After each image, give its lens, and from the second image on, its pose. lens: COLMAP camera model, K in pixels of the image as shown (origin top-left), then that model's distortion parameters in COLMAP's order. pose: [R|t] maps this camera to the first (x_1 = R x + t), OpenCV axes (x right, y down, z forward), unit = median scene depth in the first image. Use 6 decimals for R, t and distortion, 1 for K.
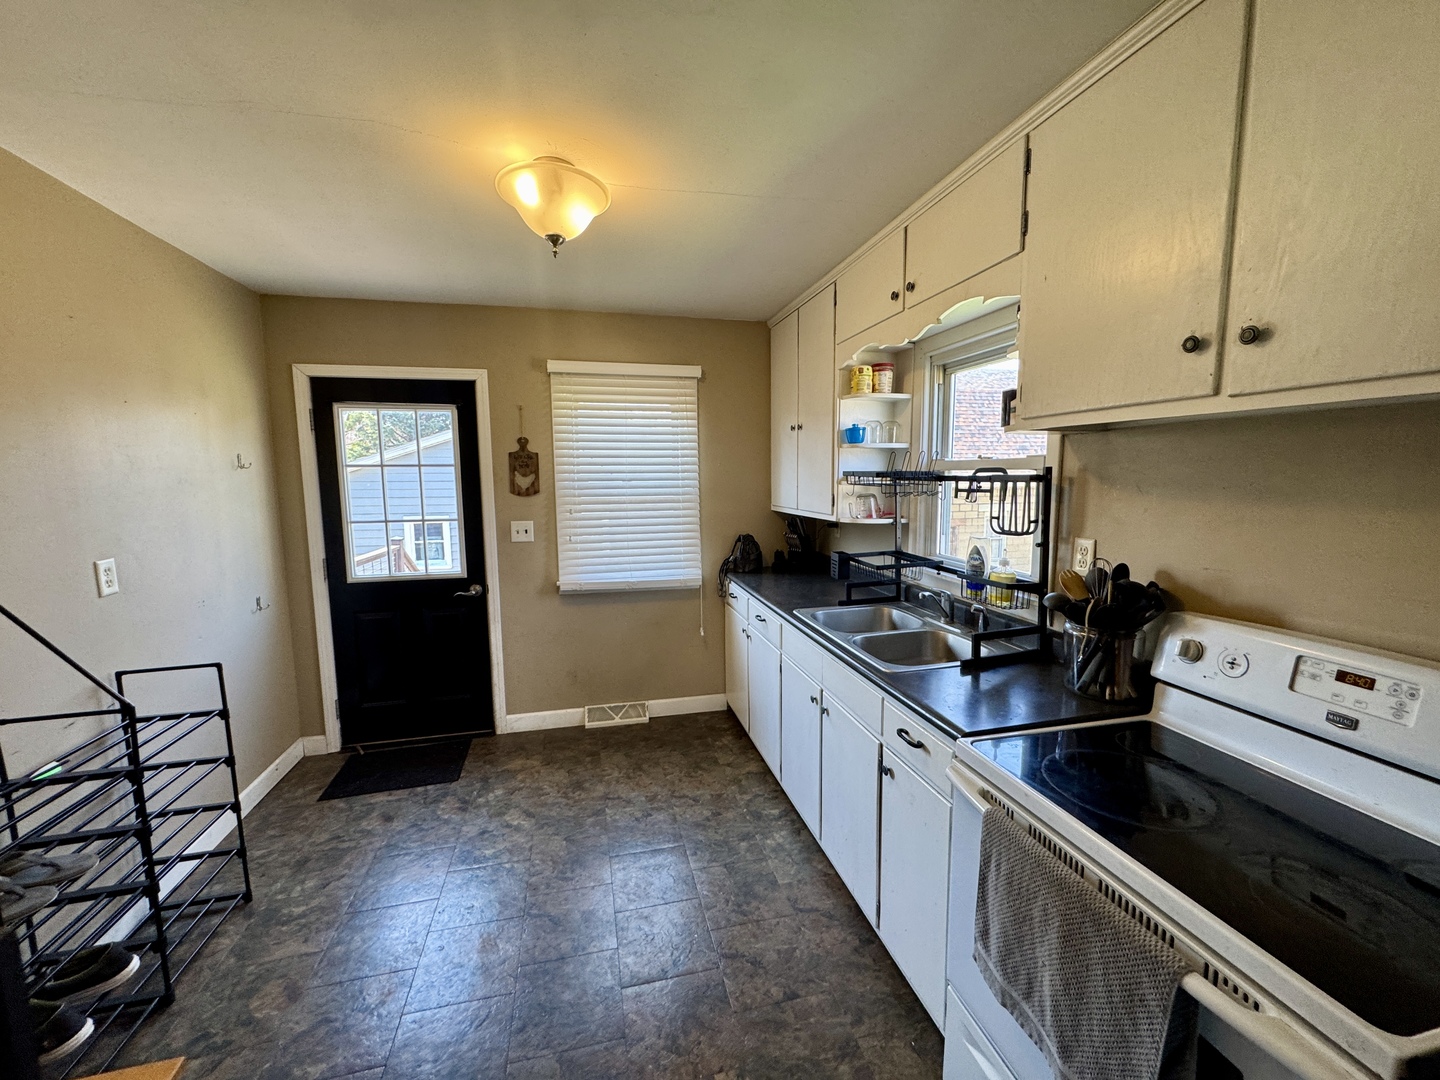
lens RADIAL K [[571.9, 0, 721.3], [0, 571.9, 539.6], [0, 0, 1]] dist [-0.003331, 0.000256]
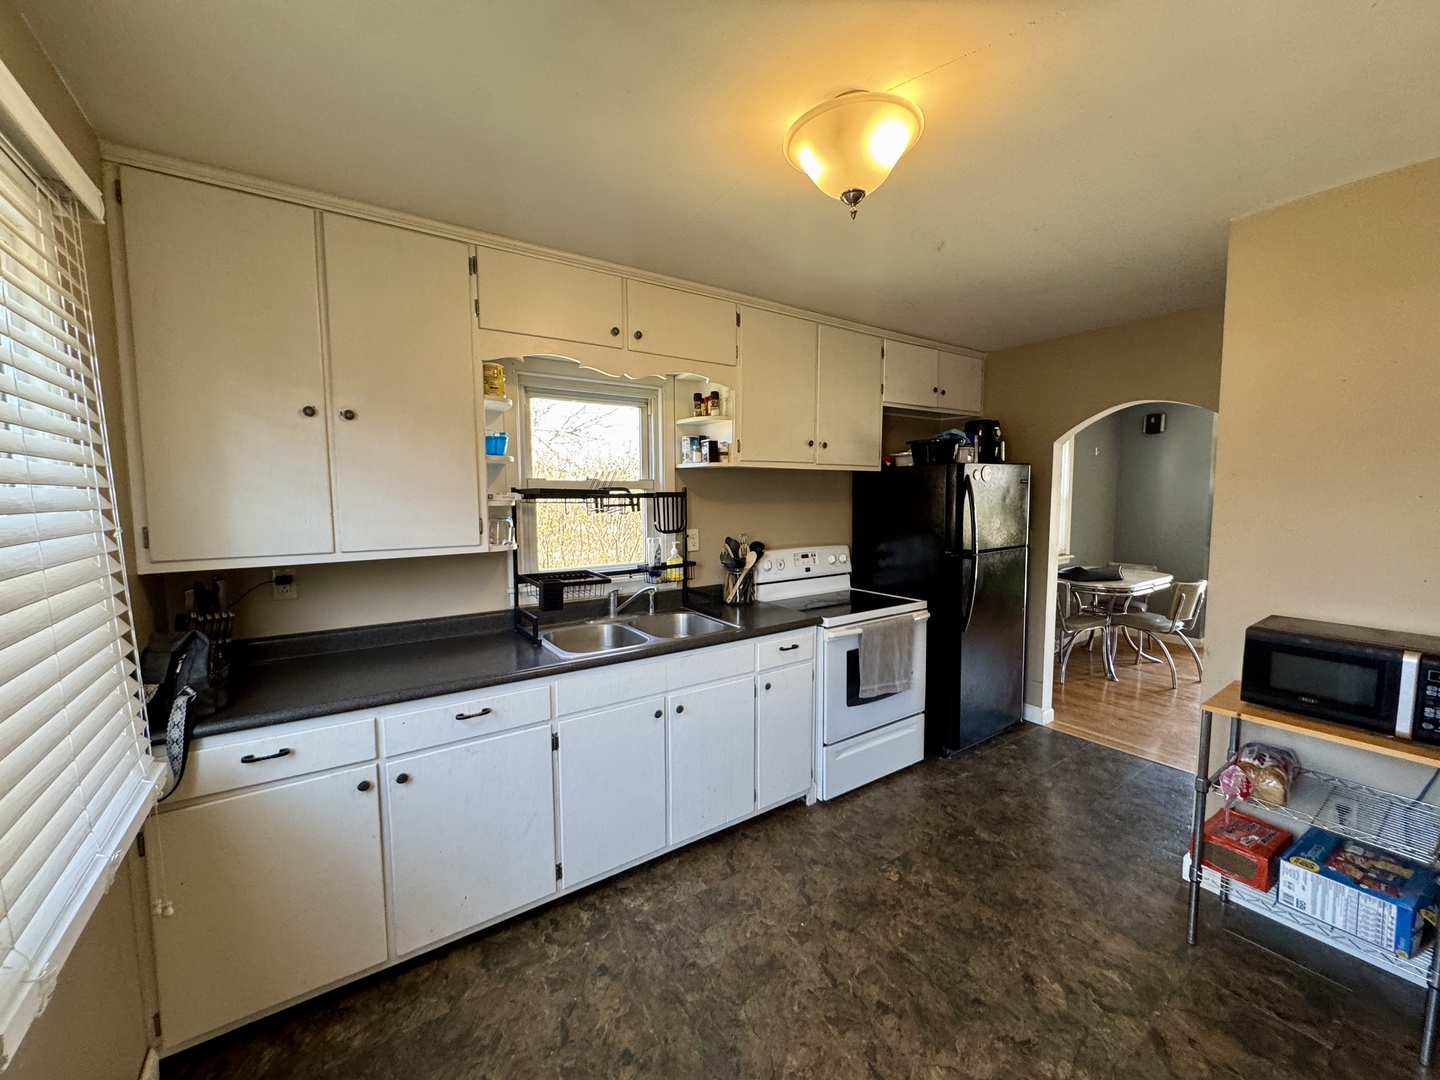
lens RADIAL K [[571.9, 0, 721.3], [0, 571.9, 539.6], [0, 0, 1]] dist [-0.003331, 0.000256]
pose [[-0.365426, -0.061928, 0.928778, -0.666973], [0.115970, 0.986982, 0.111437, -0.101840], [-0.923588, 0.148432, -0.353487, 1.014090]]
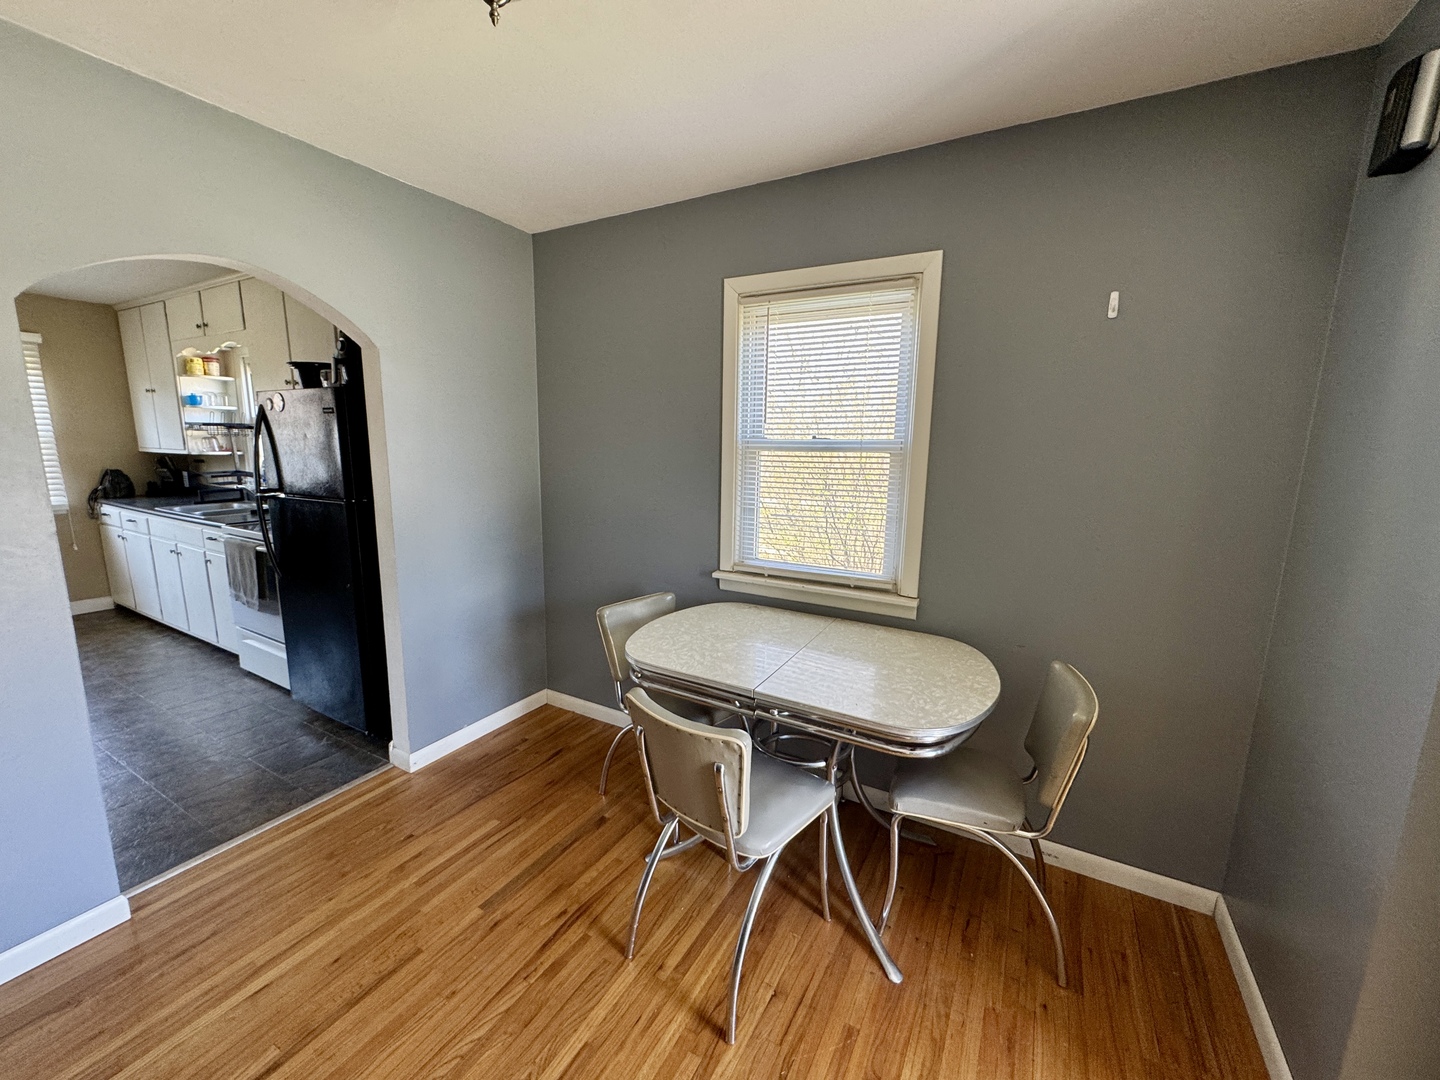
lens RADIAL K [[571.9, 0, 721.3], [0, 571.9, 539.6], [0, 0, 1]] dist [-0.003331, 0.000256]
pose [[0.679987, -0.104005, 0.725811, 0.033615], [0.061722, 0.994495, 0.084680, 0.167846], [-0.730622, -0.012782, 0.682662, -1.214516]]
